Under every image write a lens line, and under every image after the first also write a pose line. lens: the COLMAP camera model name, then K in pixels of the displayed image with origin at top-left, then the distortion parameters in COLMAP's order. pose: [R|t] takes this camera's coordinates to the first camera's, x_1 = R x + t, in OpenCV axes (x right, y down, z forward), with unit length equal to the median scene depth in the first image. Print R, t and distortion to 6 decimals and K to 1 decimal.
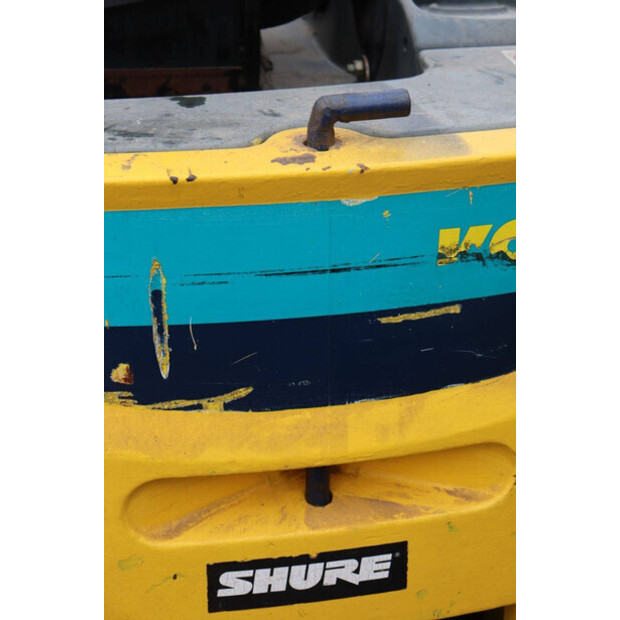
lens RADIAL K [[1280.9, 0, 310.0], [0, 1280.9, 310.0], [0, 0, 1]] dist [0.024571, 0.187097]
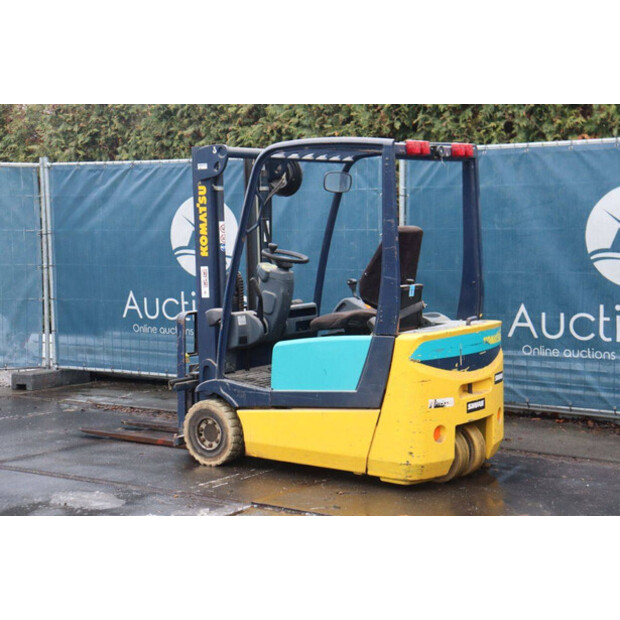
lens RADIAL K [[1213.8, 0, 312.3], [0, 1213.8, 300.0], [0, 0, 1]] dist [0.268844, 0.168253]
pose [[0.726156, -0.063907, 0.684554, -4.276169], [0.331152, 0.905078, -0.266782, 1.013974], [-0.602525, 0.420416, 0.678391, -2.436834]]
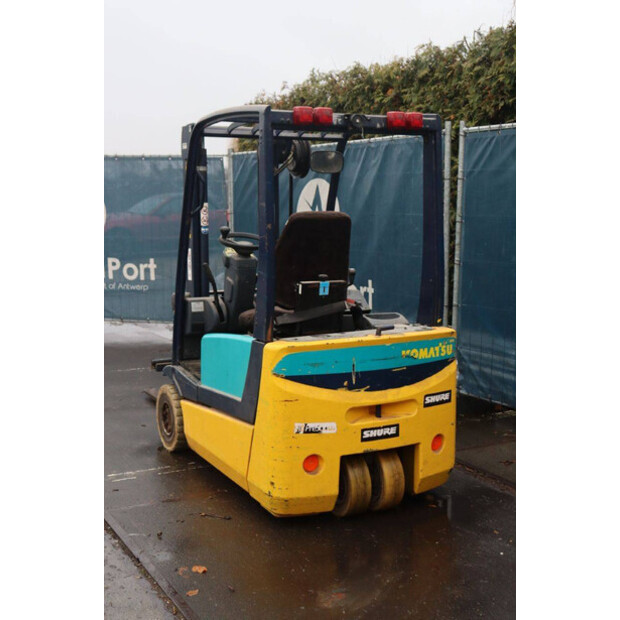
lens RADIAL K [[839.2, 0, 310.0], [0, 839.2, 310.0], [0, 0, 1]] dist [0.044753, 0.084853]
pose [[0.954323, -0.041270, 0.295914, -1.152928], [0.139344, 0.937582, -0.318626, 0.748852], [-0.264294, 0.345306, 0.900507, -1.838130]]
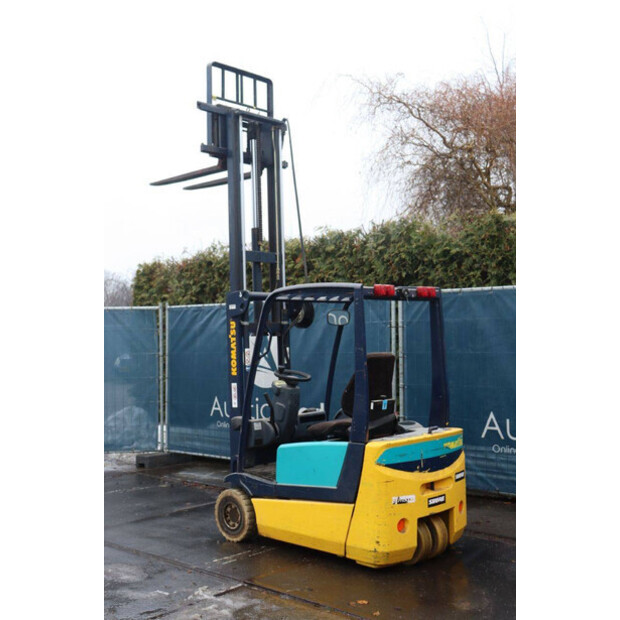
lens RADIAL K [[786.6, 0, 310.0], [0, 786.6, 310.0], [0, 0, 1]] dist [0.018748, 0.071211]
pose [[0.809963, -0.002000, 0.586478, -3.088948], [0.291033, 0.869553, -0.398970, 0.830492], [-0.509176, 0.493835, 0.704888, -2.144389]]
